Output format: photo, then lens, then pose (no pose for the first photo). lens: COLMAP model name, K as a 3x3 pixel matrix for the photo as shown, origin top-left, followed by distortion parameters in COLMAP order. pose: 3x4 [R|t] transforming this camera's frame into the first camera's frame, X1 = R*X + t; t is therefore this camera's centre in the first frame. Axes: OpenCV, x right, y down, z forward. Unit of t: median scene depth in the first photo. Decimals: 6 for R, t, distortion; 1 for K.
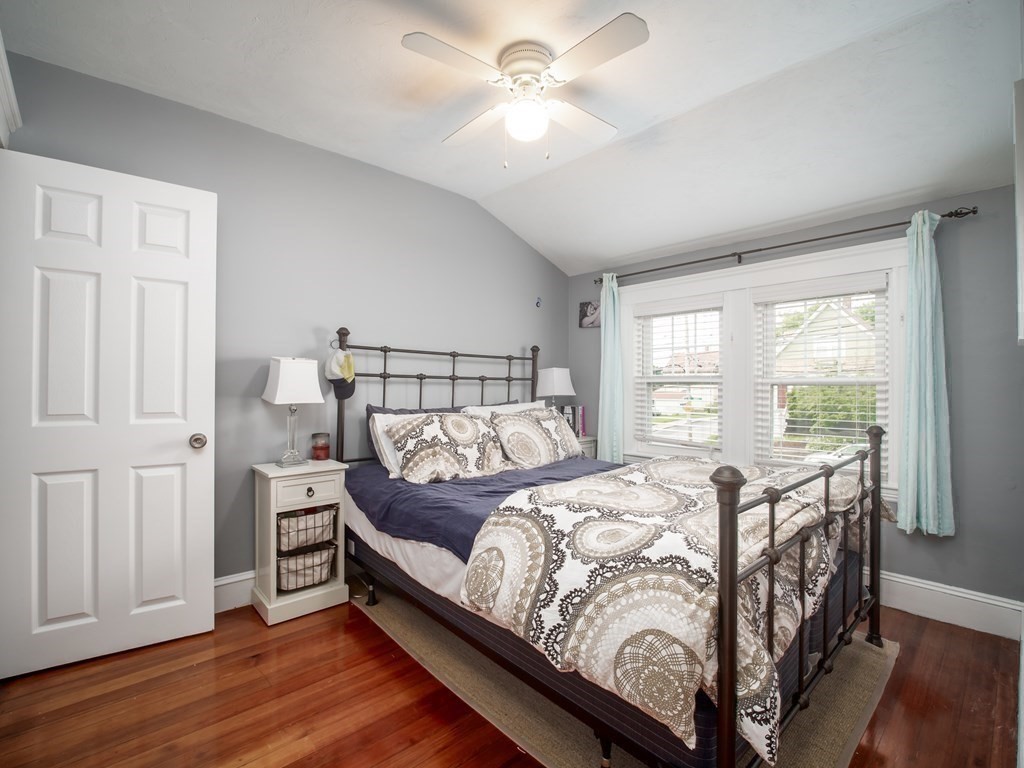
lens RADIAL K [[473.2, 0, 506.5], [0, 473.2, 383.2], [0, 0, 1]] dist [-0.001974, -0.000601]
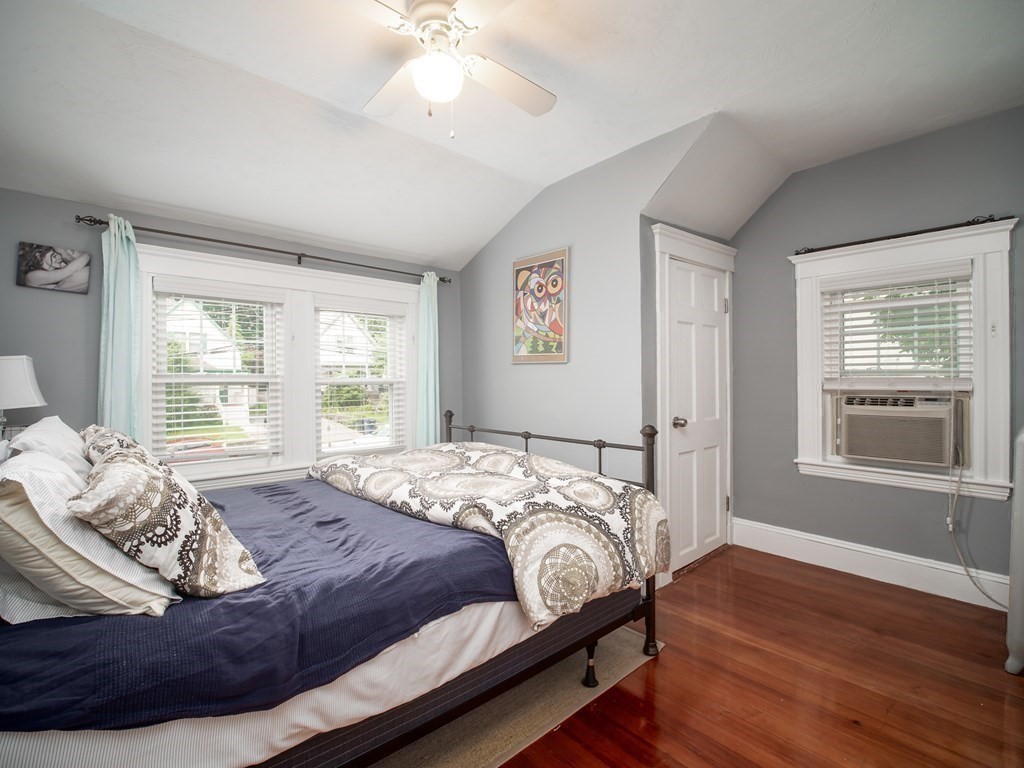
lens RADIAL K [[473.2, 0, 506.5], [0, 473.2, 383.2], [0, 0, 1]] dist [-0.001974, -0.000601]
pose [[0.015953, -0.006492, 0.999852, -0.820844], [0.006980, 0.999955, 0.006381, -0.004657], [-0.999848, 0.006877, 0.015998, 0.871343]]
